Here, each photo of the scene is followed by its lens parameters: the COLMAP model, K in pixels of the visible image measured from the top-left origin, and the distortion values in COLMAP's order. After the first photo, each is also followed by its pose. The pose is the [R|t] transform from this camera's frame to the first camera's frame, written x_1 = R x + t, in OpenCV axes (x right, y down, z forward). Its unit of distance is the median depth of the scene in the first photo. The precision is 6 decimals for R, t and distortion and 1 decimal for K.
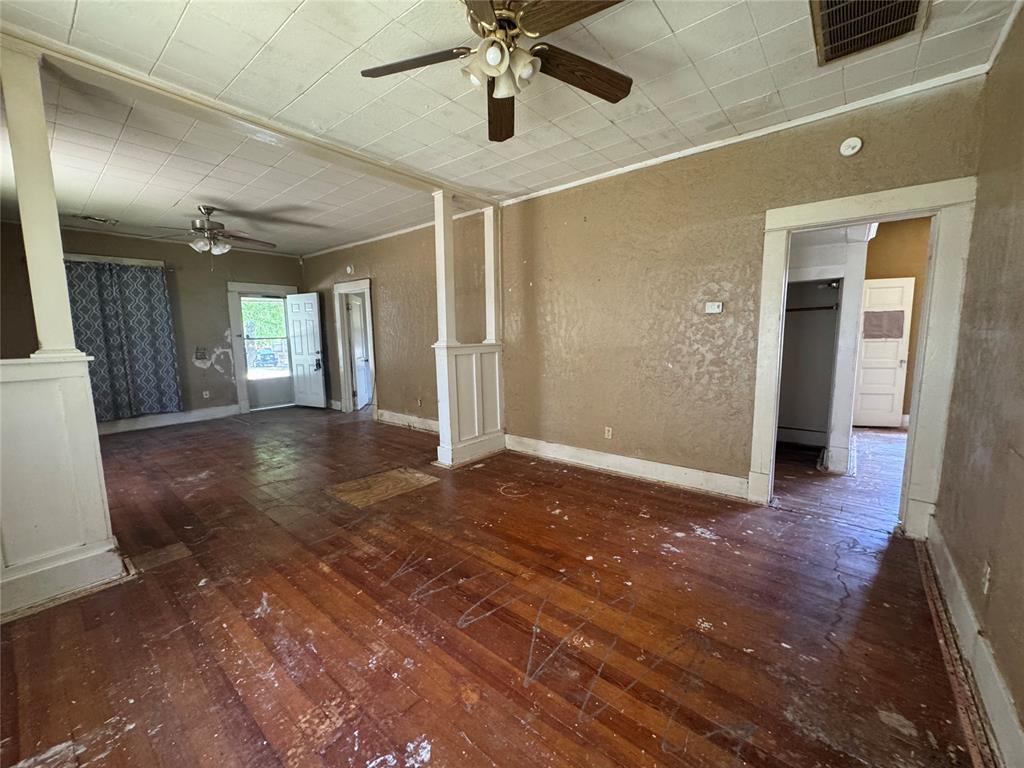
lens RADIAL K [[411.4, 0, 514.0], [0, 411.4, 386.3], [0, 0, 1]] dist [-0.000510, -0.000057]
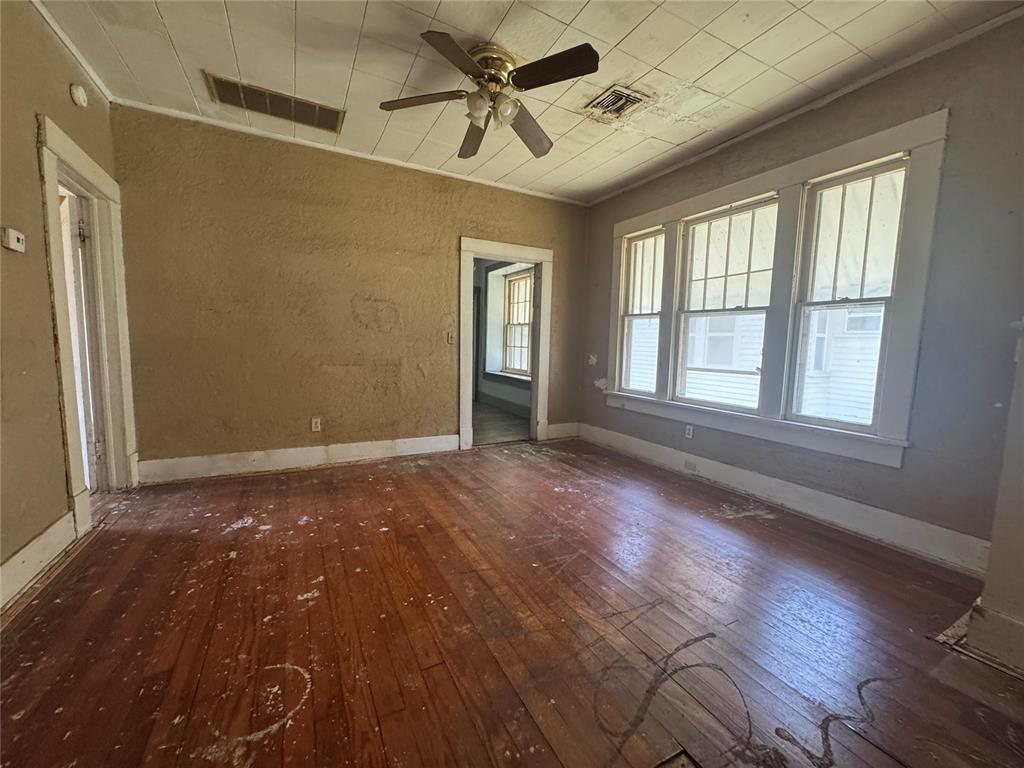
lens RADIAL K [[411.4, 0, 509.9], [0, 411.4, 384.6], [0, 0, 1]] dist [-0.000510, -0.000057]
pose [[-0.922224, -0.048611, 0.383587, -0.442044], [0.033699, 0.978185, 0.204983, -0.116738], [-0.385184, 0.201967, -0.900468, 1.621471]]
